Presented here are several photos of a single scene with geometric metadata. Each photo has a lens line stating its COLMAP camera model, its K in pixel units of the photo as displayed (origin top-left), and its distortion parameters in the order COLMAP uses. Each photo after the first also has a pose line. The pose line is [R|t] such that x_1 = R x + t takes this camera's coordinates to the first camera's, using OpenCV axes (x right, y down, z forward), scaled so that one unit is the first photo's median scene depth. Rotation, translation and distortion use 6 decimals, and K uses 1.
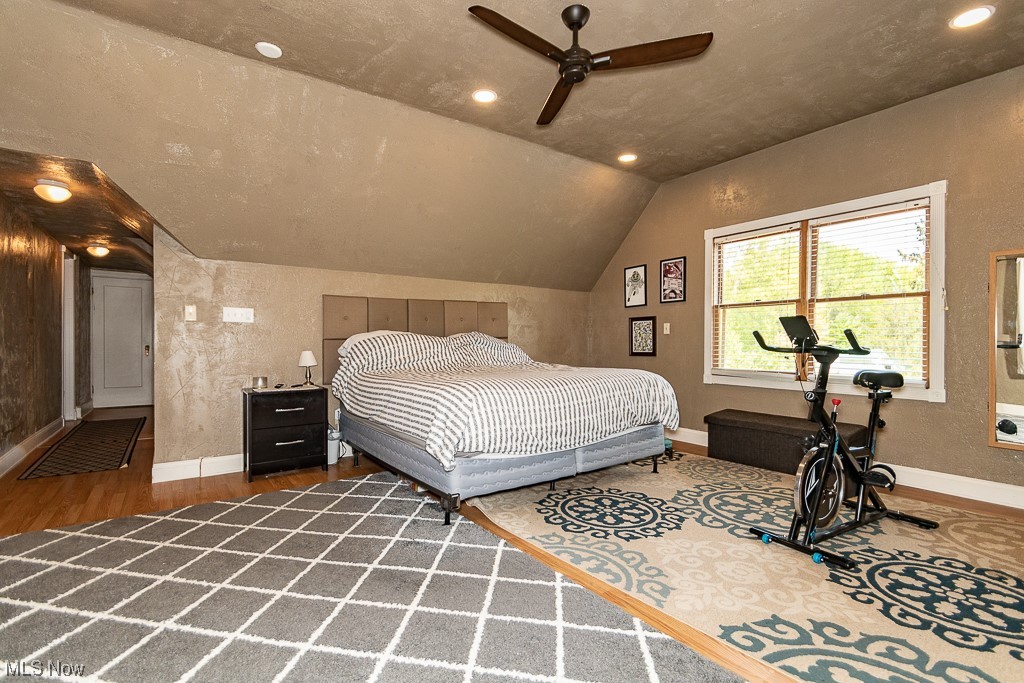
lens RADIAL K [[475.4, 0, 508.7], [0, 475.4, 341.5], [0, 0, 1]] dist [0.000092, -0.000805]
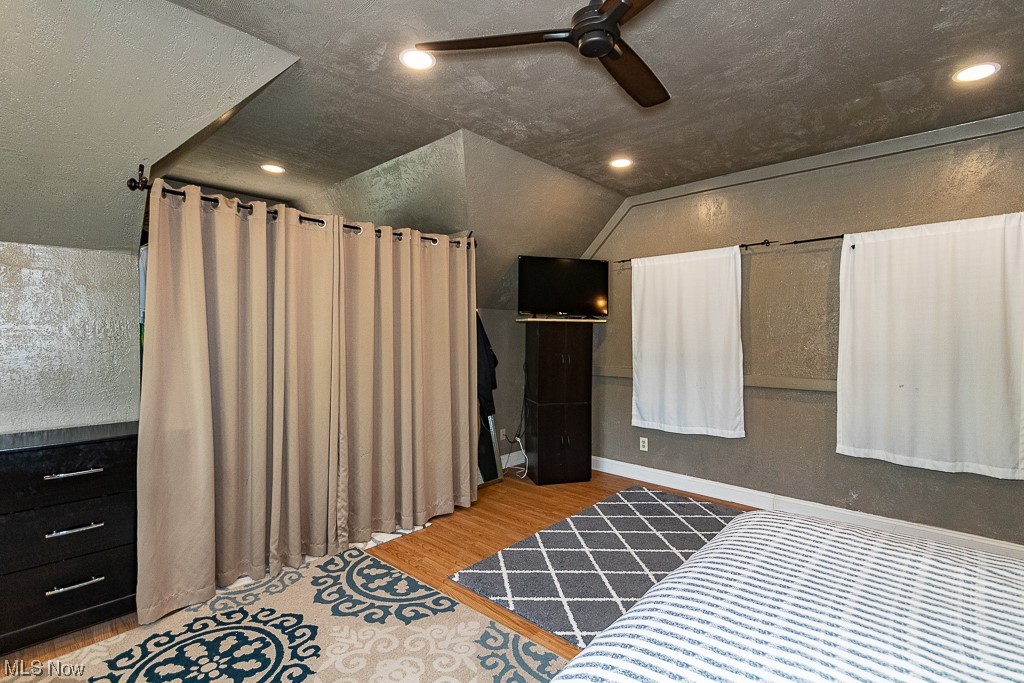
lens RADIAL K [[475.4, 0, 508.7], [0, 475.4, 341.5], [0, 0, 1]] dist [0.000092, -0.000805]
pose [[-0.978469, -0.002631, -0.206375, 0.558933], [-0.005090, 0.999922, 0.011386, -0.207888], [0.206329, 0.012191, -0.978407, 2.319106]]
